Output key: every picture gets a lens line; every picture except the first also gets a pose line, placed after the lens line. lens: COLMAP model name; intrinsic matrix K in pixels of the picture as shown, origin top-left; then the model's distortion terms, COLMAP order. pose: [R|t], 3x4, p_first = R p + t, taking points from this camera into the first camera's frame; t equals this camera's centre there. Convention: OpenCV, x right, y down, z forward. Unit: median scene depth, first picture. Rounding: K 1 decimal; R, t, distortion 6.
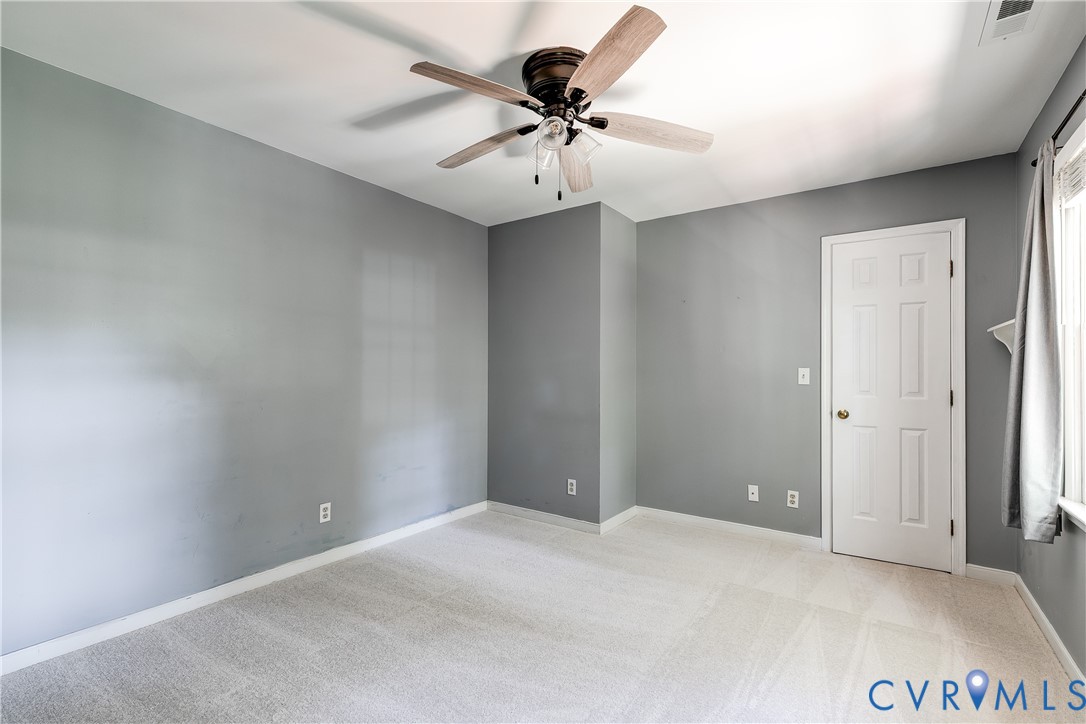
lens RADIAL K [[494.3, 0, 546.8], [0, 494.3, 360.1], [0, 0, 1]] dist [0.003453, -0.002416]
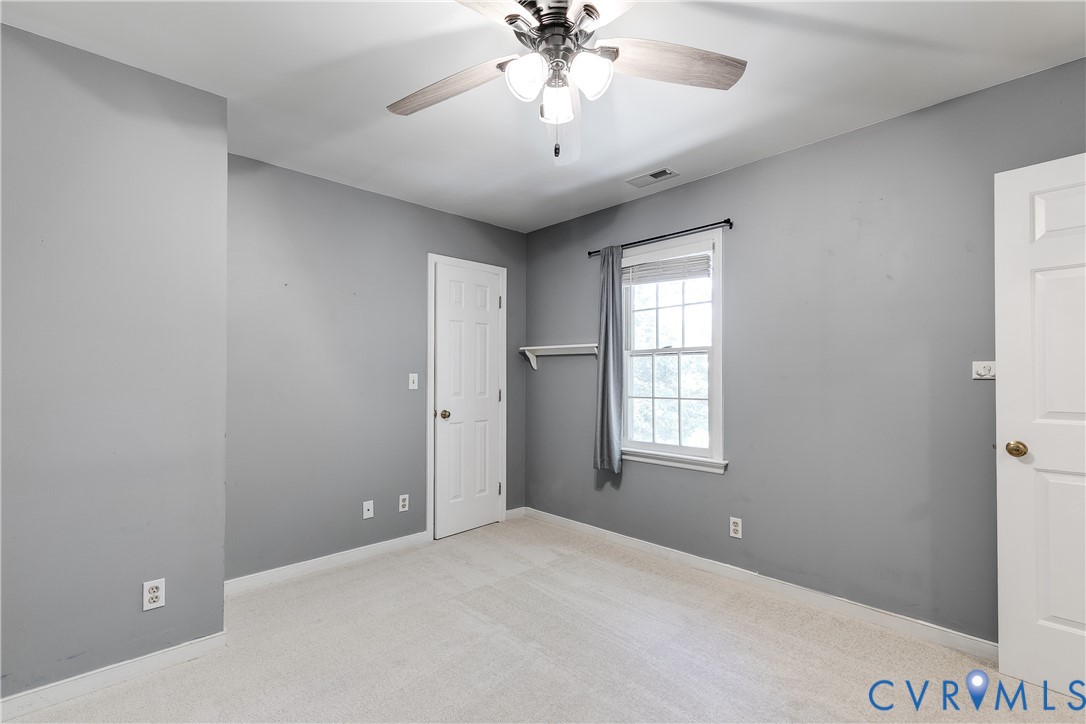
lens RADIAL K [[494.3, 0, 545.6], [0, 494.3, 367.0], [0, 0, 1]] dist [0.003453, -0.002416]
pose [[0.179863, 0.011272, 0.983627, -0.546061], [-0.020083, 0.999768, -0.007785, 0.005983], [-0.983487, -0.018354, 0.180047, 0.654698]]
